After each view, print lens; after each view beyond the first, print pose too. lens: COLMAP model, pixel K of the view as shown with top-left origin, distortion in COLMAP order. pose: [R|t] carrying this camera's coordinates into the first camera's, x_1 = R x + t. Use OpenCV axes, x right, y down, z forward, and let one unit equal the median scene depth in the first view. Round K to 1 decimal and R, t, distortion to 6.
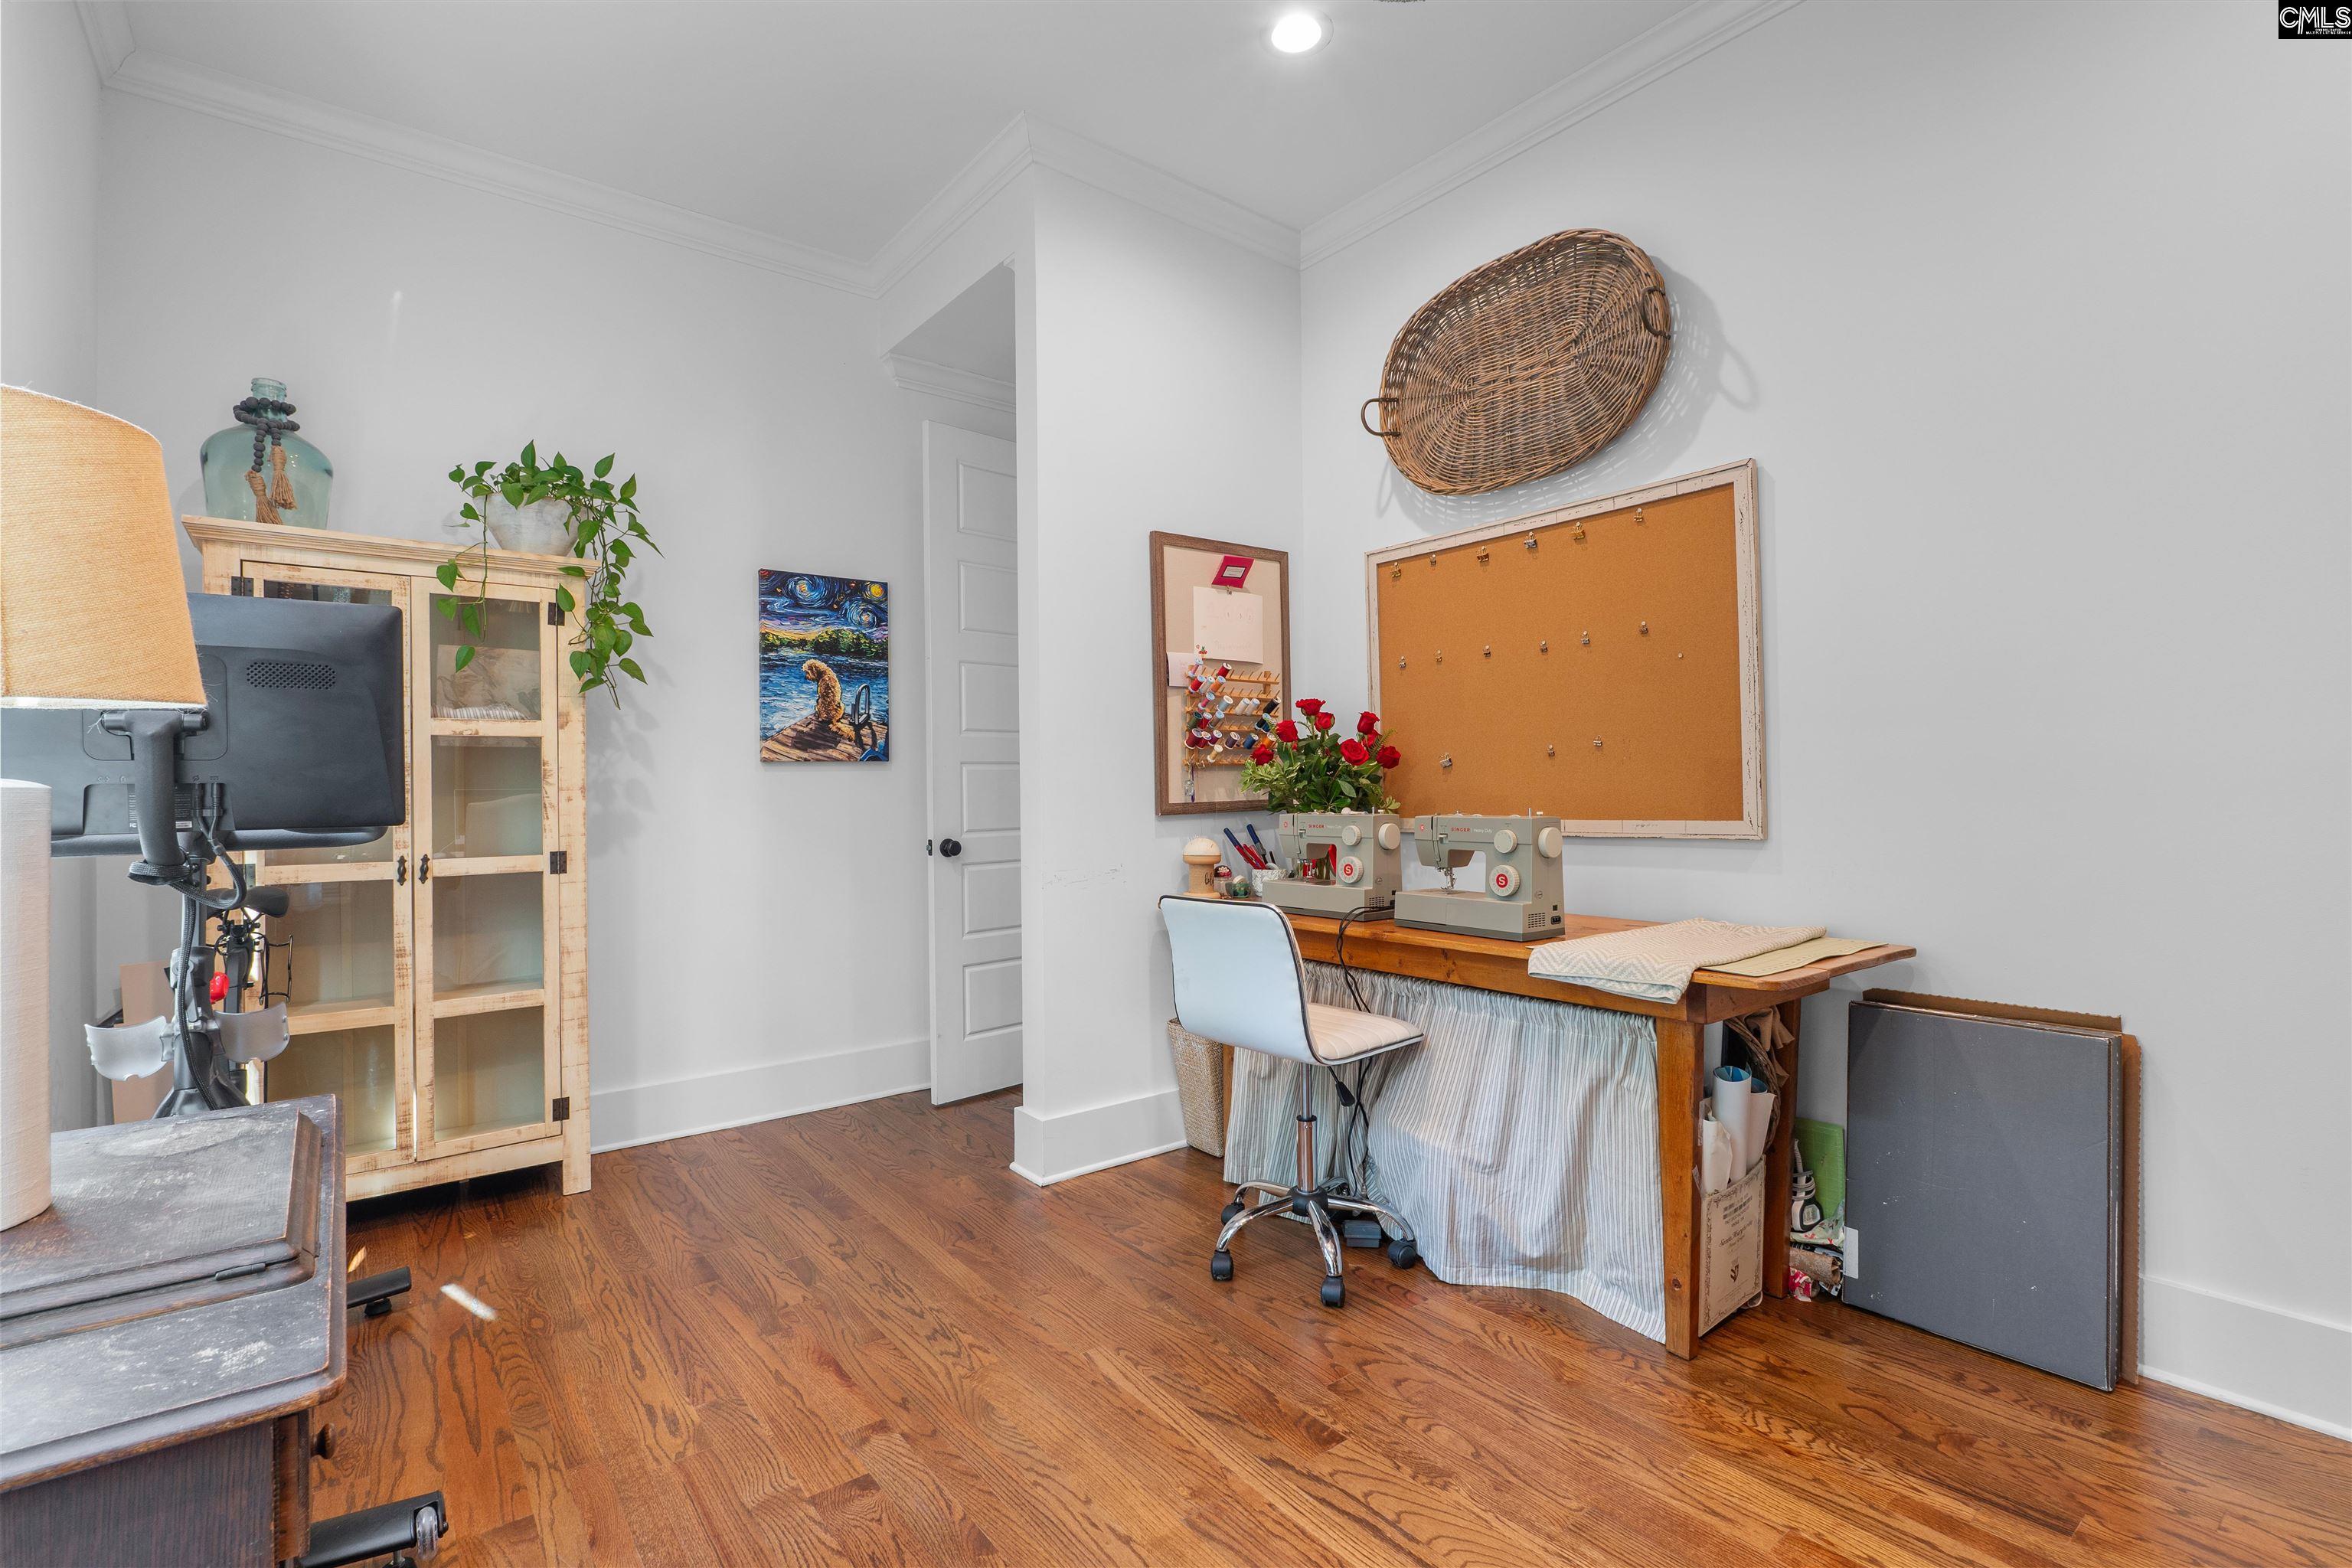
lens RADIAL K [[1090.9, 0, 1169.6], [0, 1090.9, 793.4], [0, 0, 1]] dist [-0.004479, -0.000304]
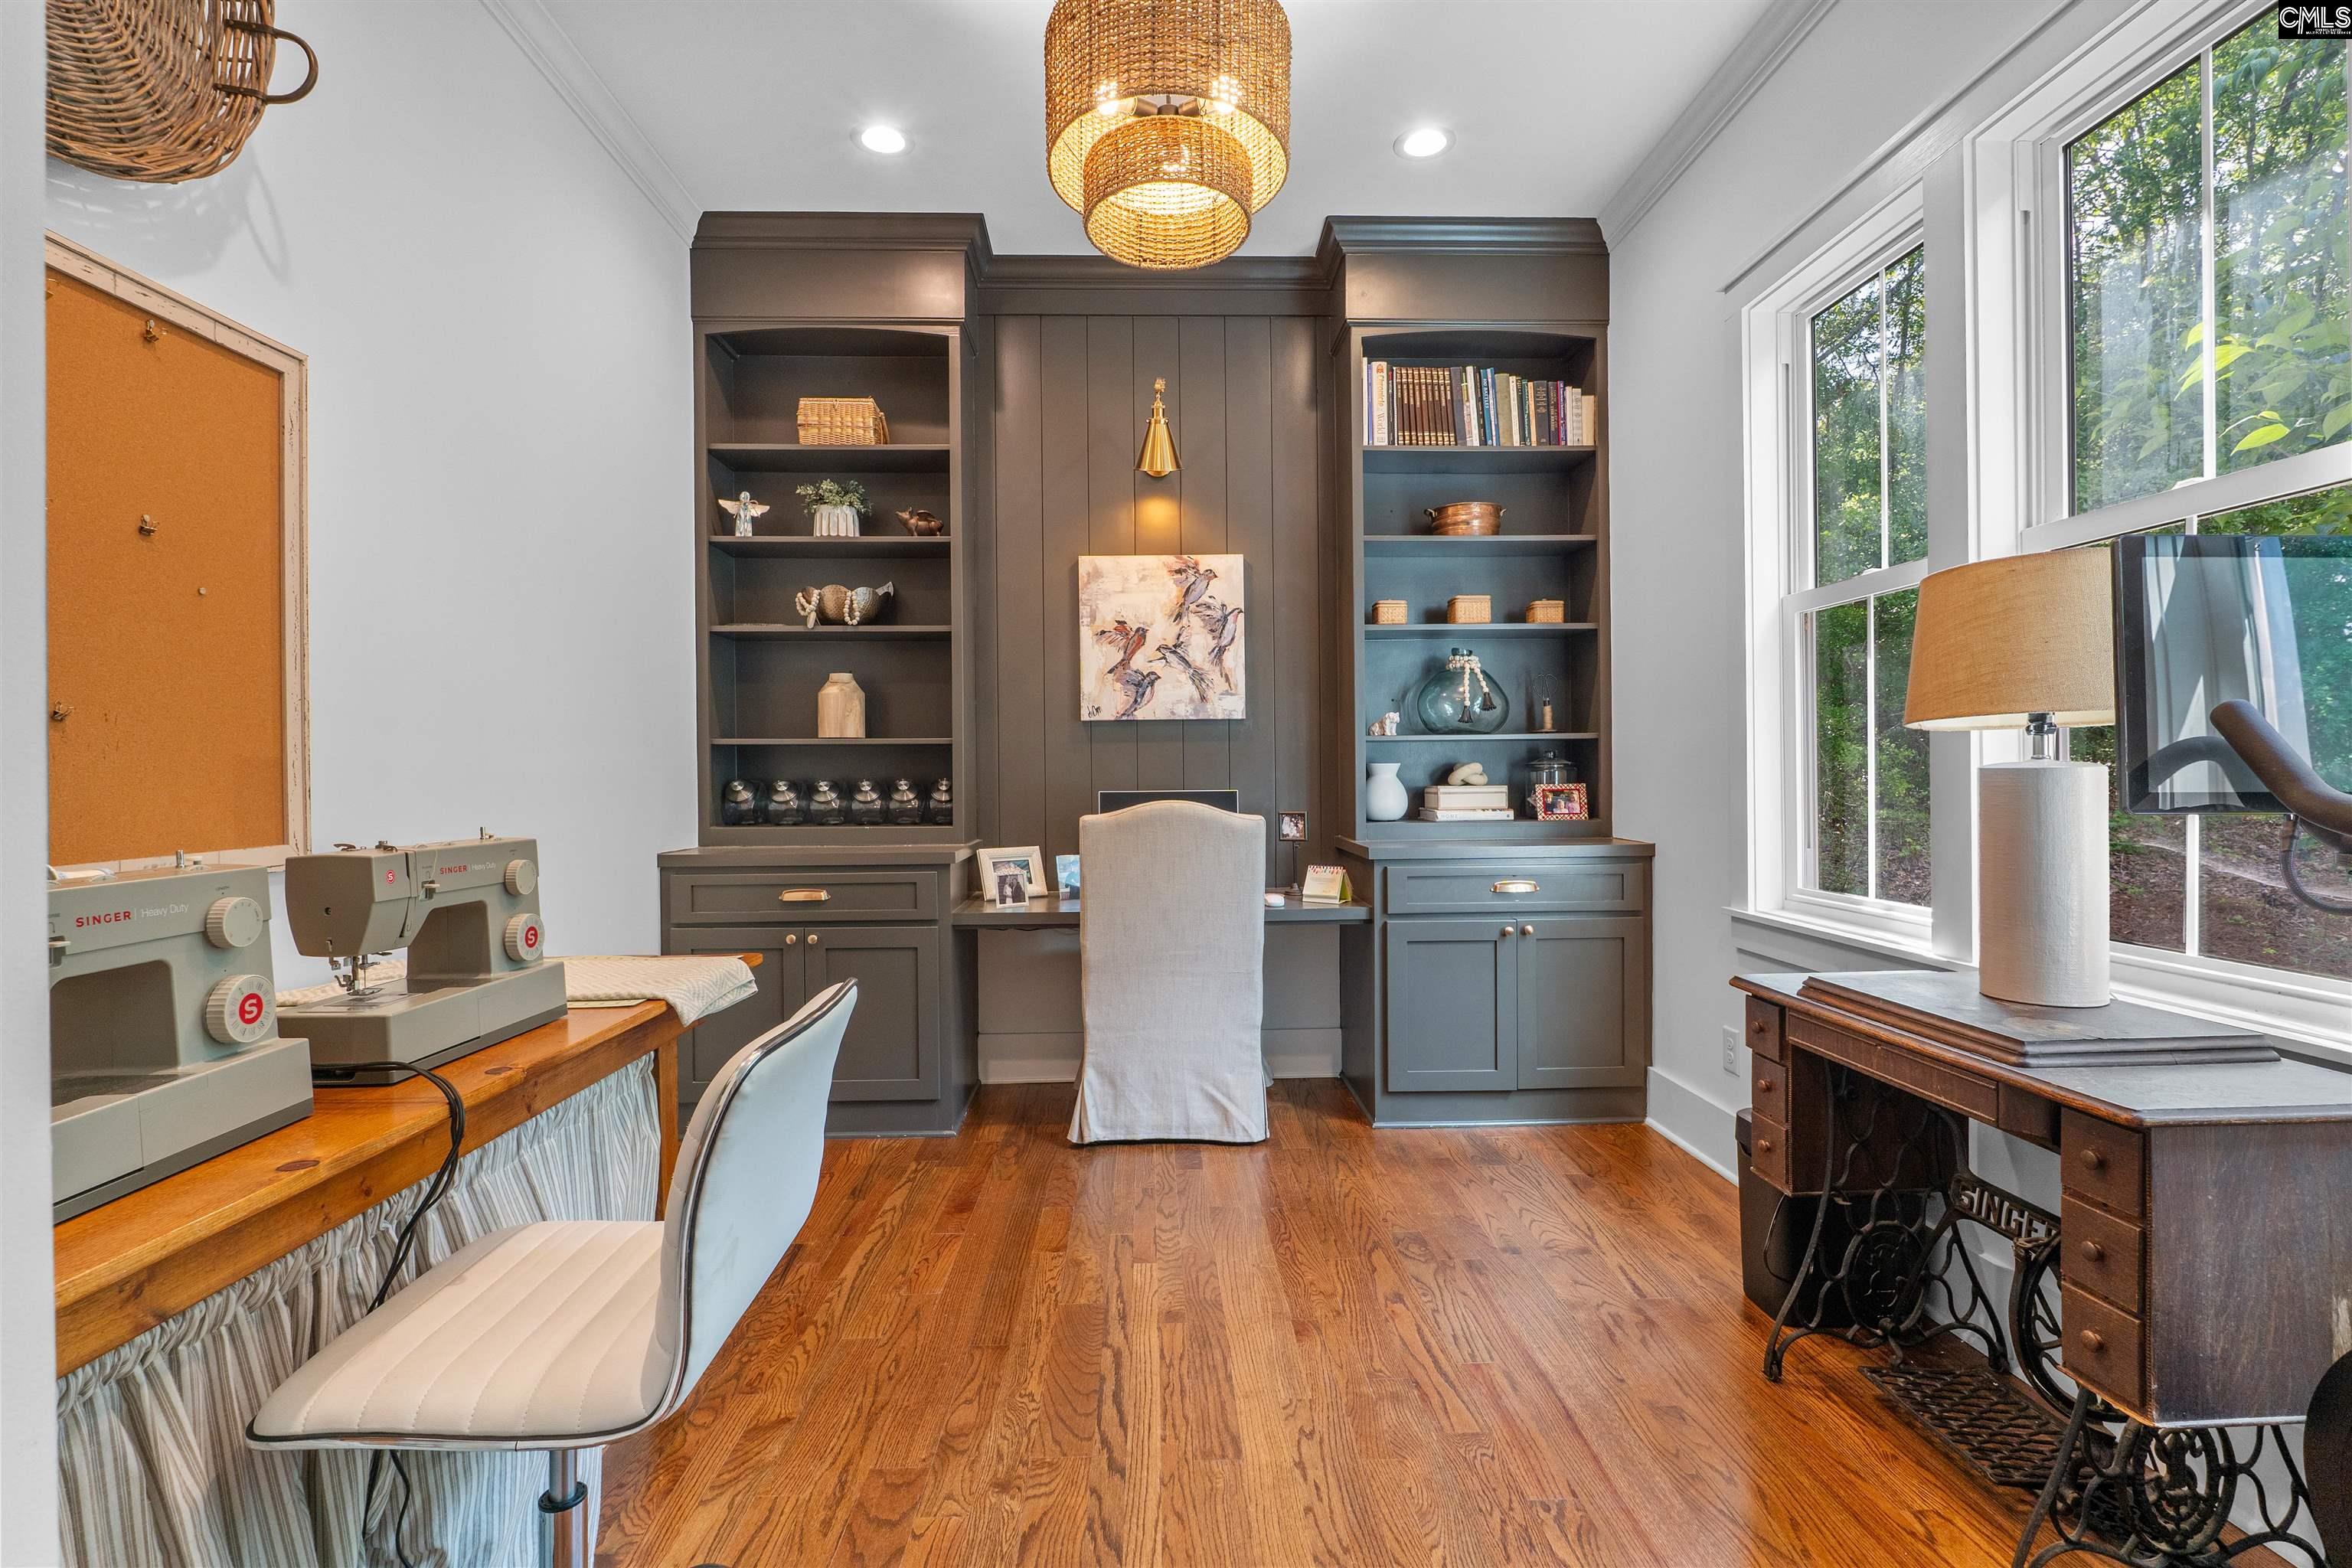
lens RADIAL K [[1090.9, 0, 1169.6], [0, 1090.9, 793.4], [0, 0, 1]] dist [-0.004479, -0.000304]
pose [[-0.816429, 0.015263, 0.577245, -0.373977], [0.020881, 0.999777, 0.003098, 0.001070], [-0.577069, 0.014583, -0.816565, 1.269728]]
